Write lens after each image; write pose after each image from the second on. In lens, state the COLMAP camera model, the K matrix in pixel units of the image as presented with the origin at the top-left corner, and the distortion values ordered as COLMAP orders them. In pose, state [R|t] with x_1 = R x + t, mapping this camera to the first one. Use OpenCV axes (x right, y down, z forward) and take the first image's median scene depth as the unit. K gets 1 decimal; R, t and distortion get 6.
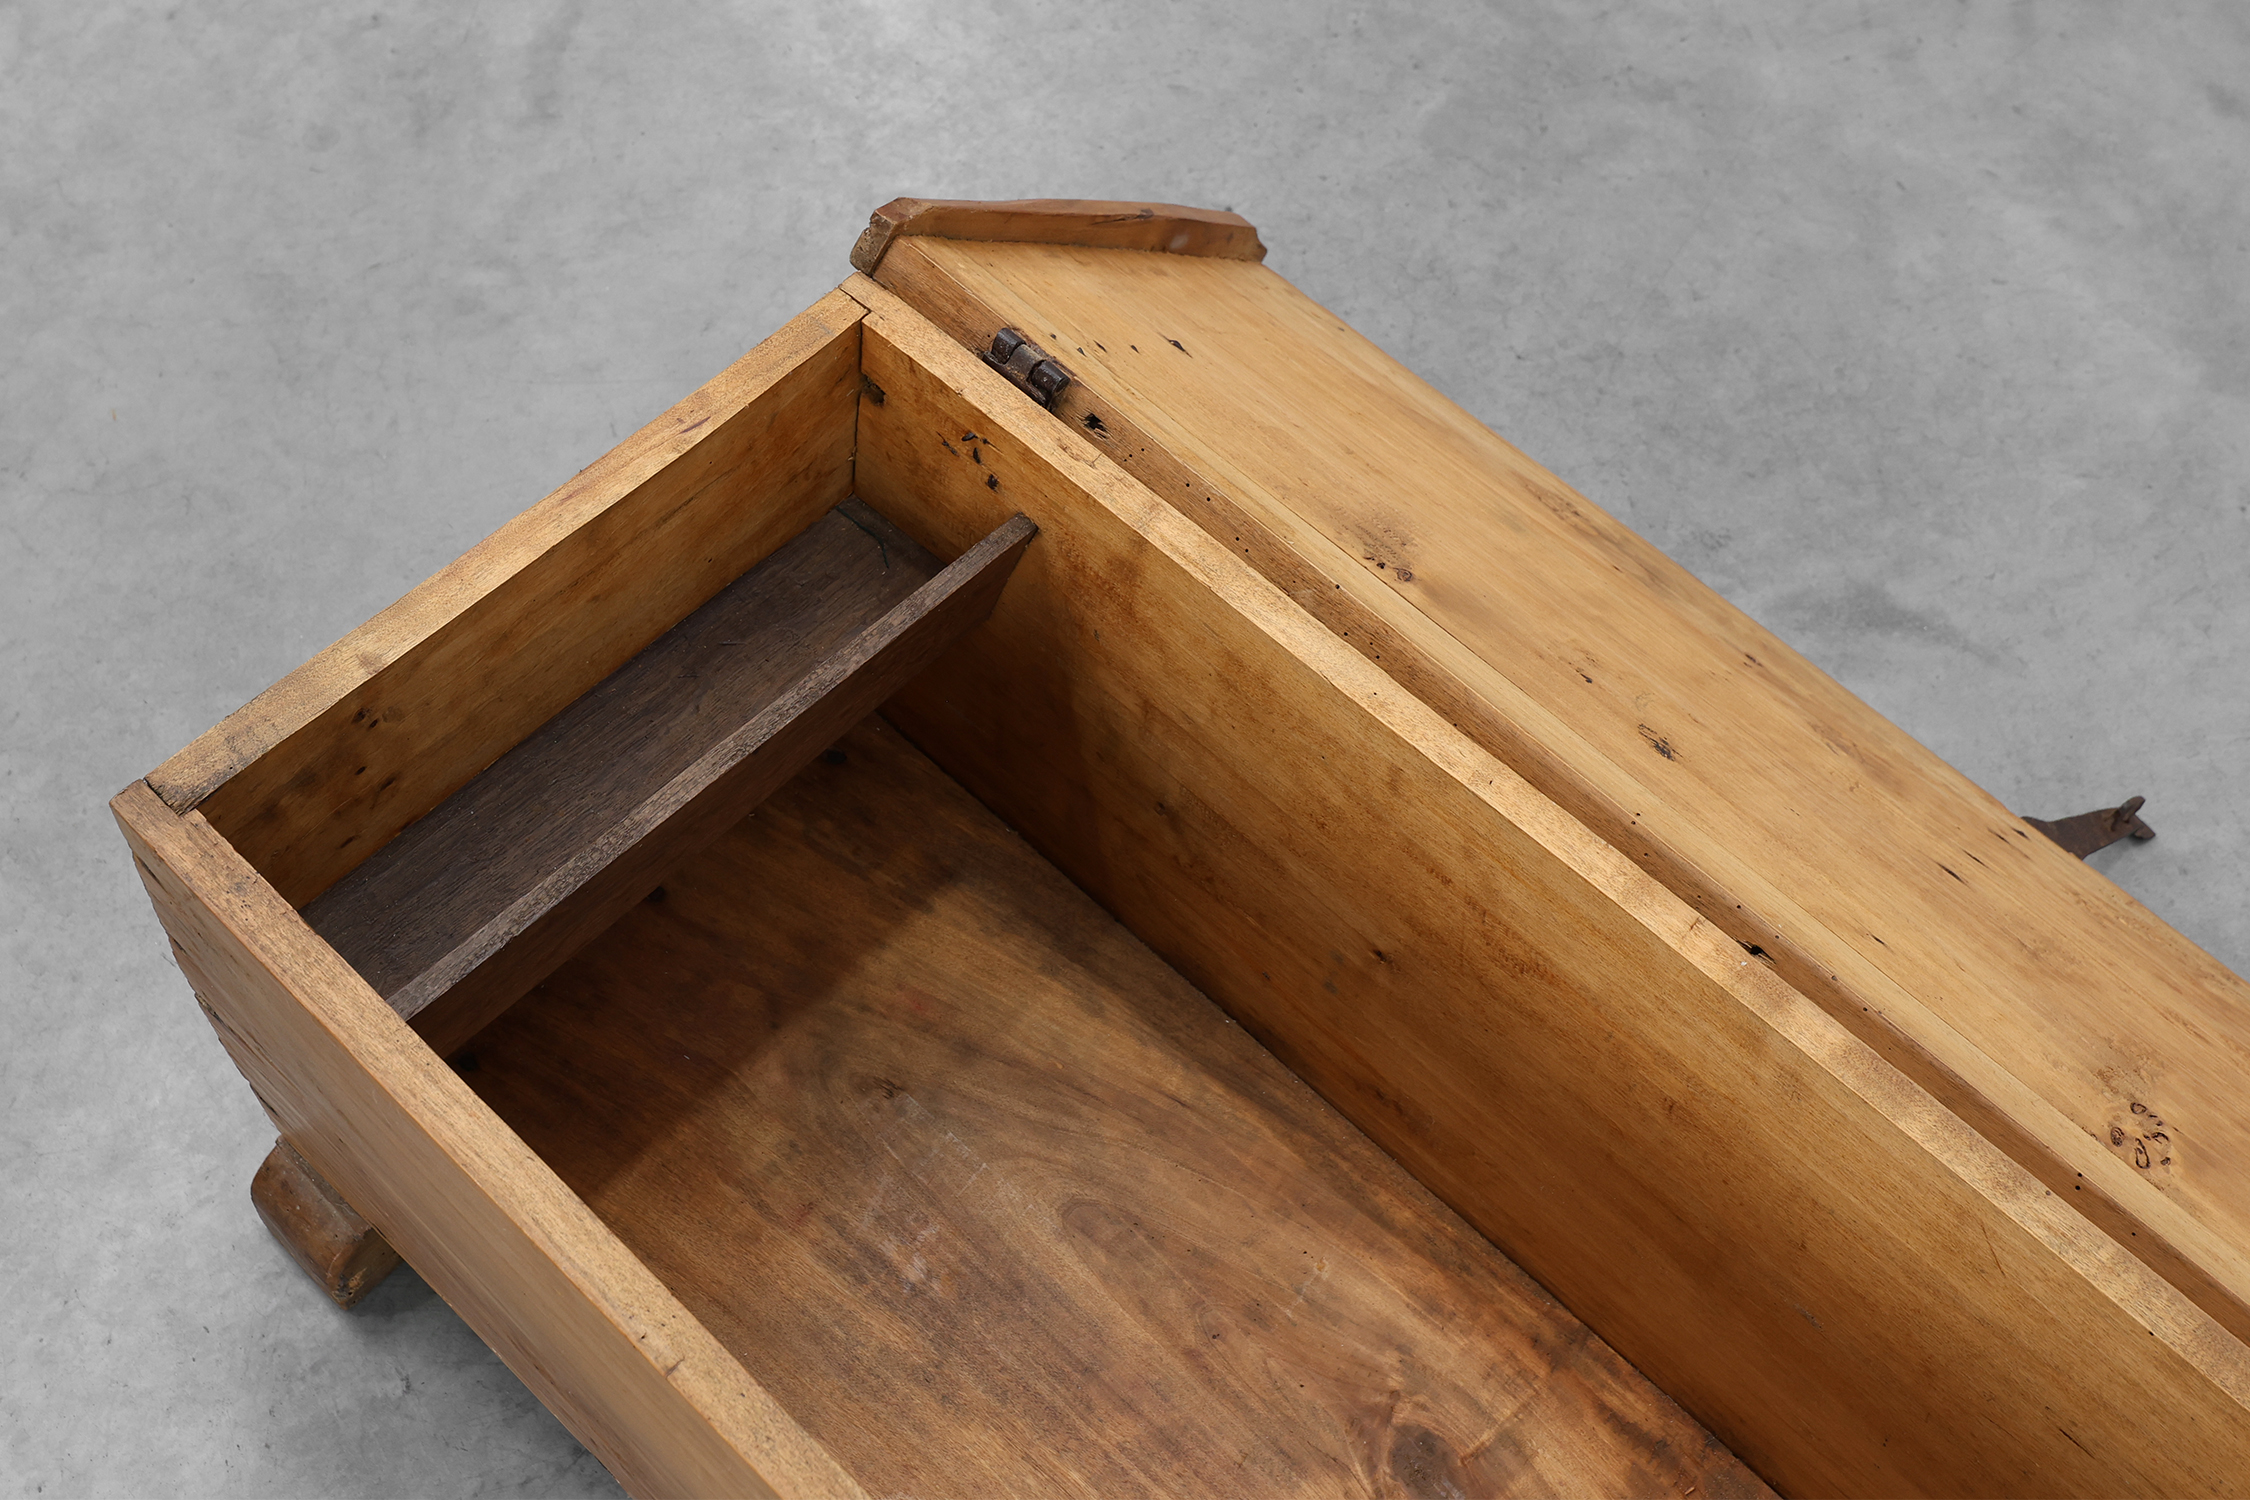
lens RADIAL K [[2520.5, 0, 887.6], [0, 2520.5, 662.9], [0, 0, 1]] dist [-0.002794, -0.005541]
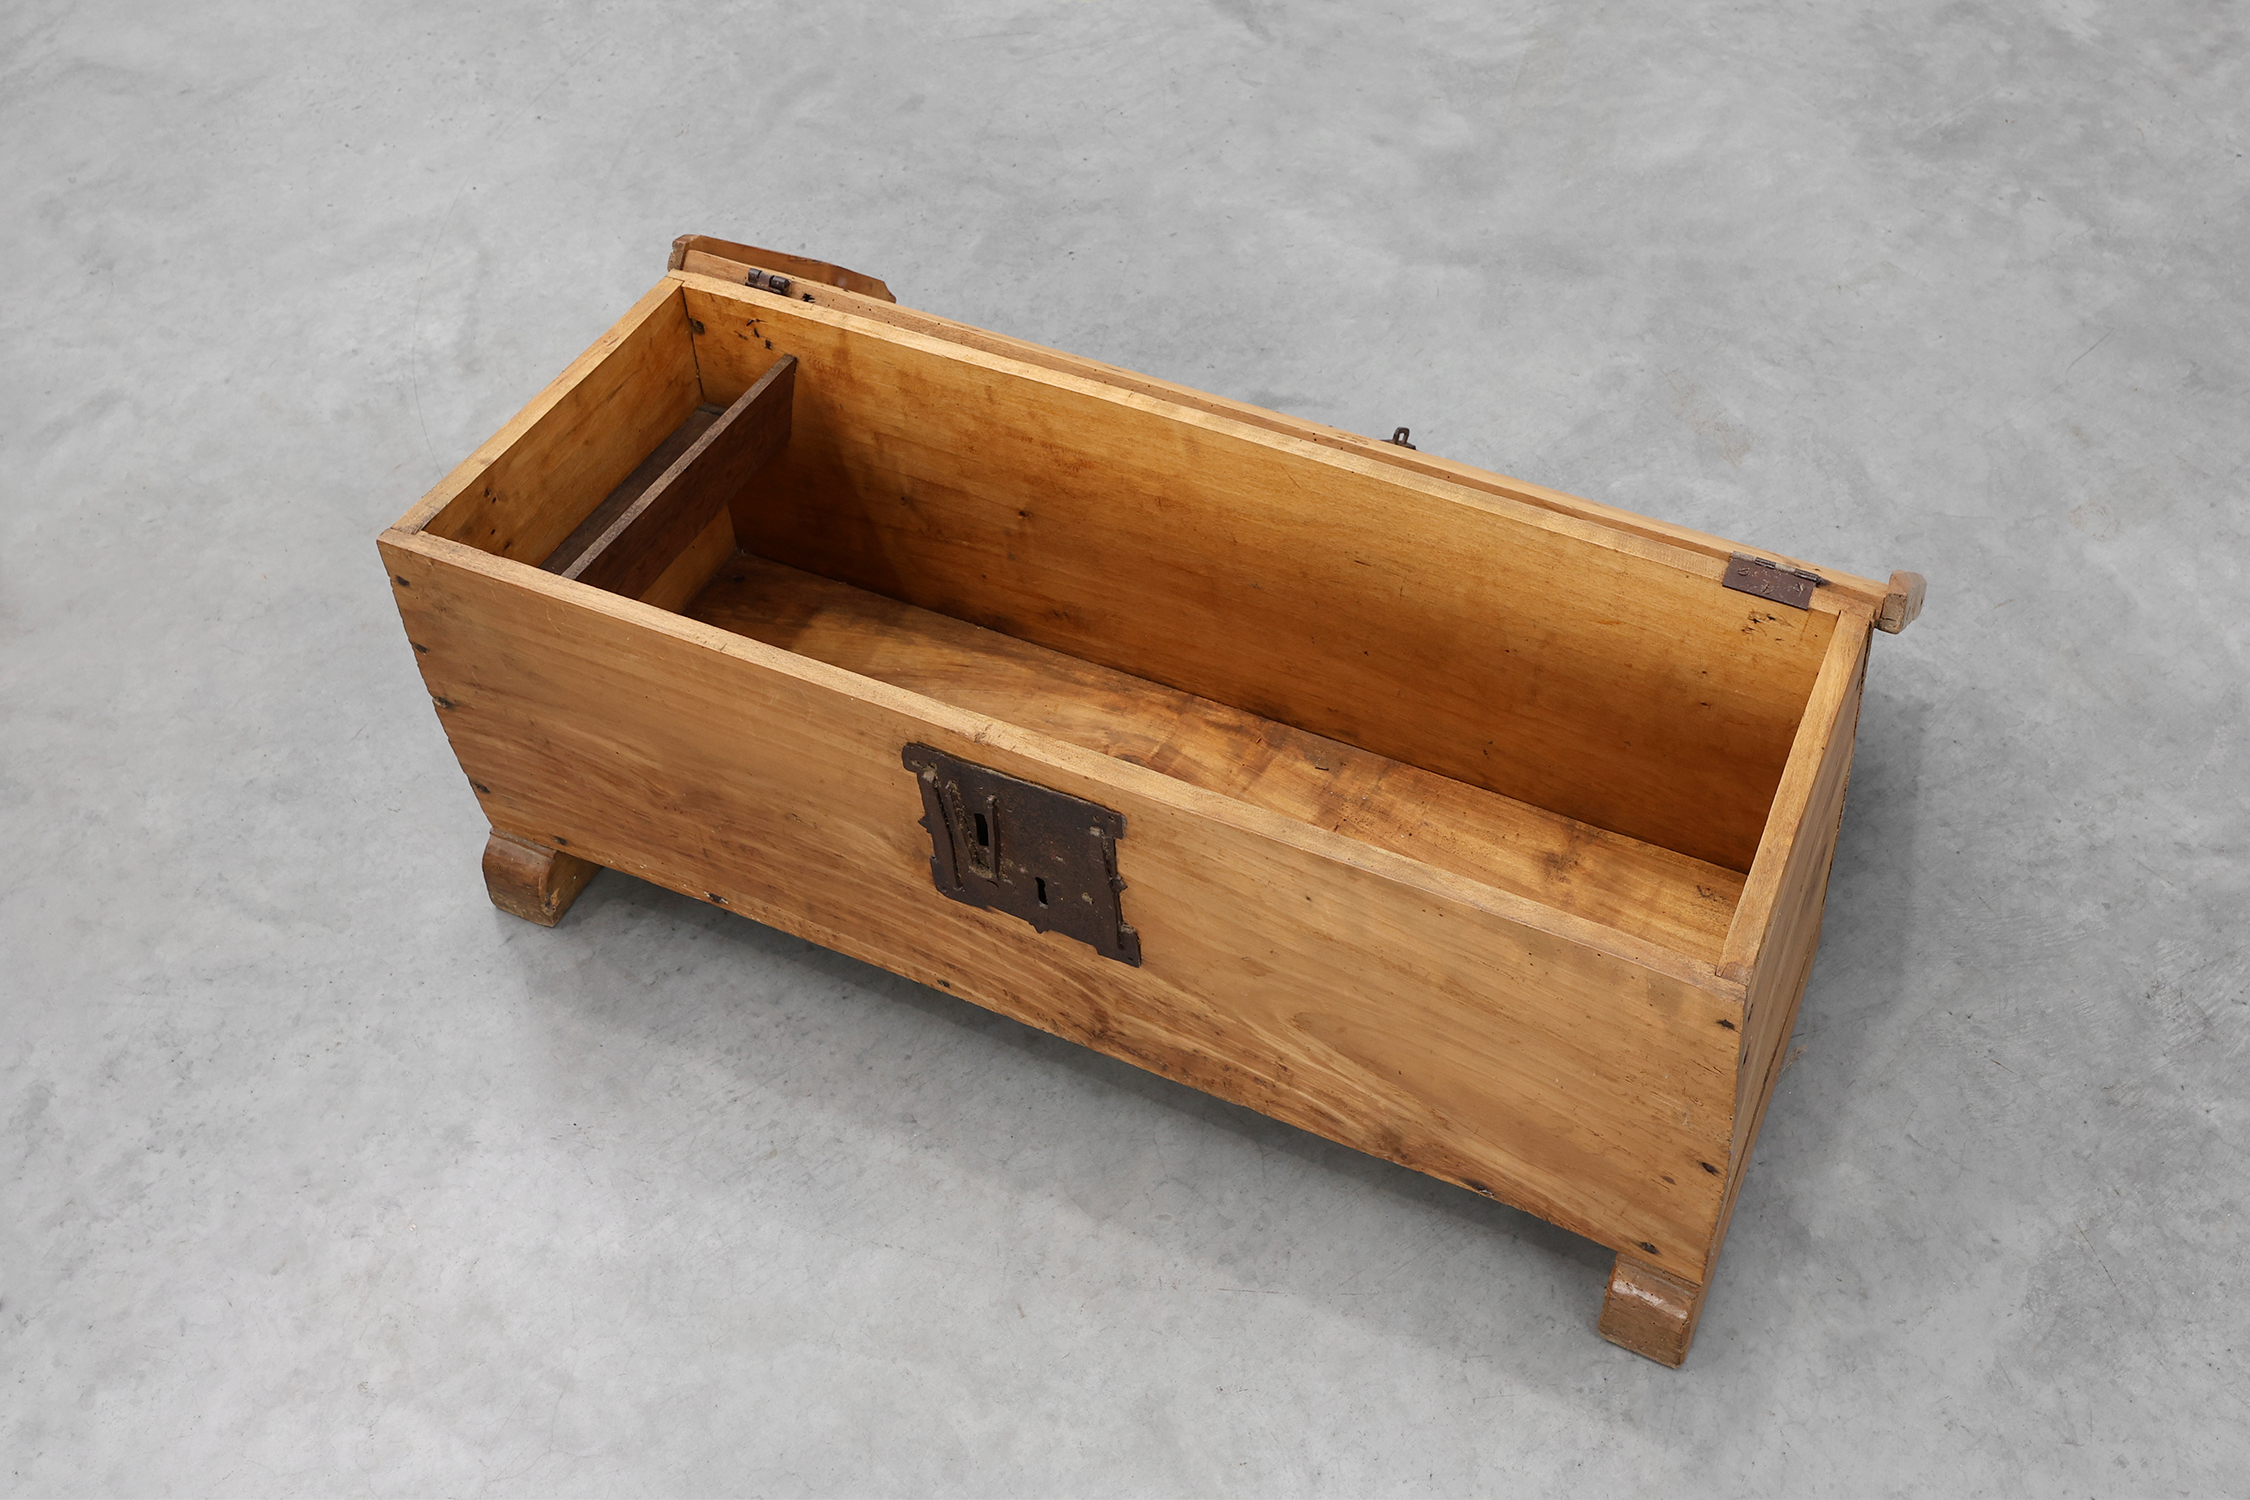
lens RADIAL K [[1958.9, 0, 1132.9], [0, 1958.9, 681.0], [0, 0, 1]] dist [-0.006202, 0.002255]
pose [[0.938640, -0.278511, 0.203437, -0.071626], [0.307103, 0.943372, -0.125444, 0.430505], [-0.156979, 0.180223, 0.971019, -0.470486]]
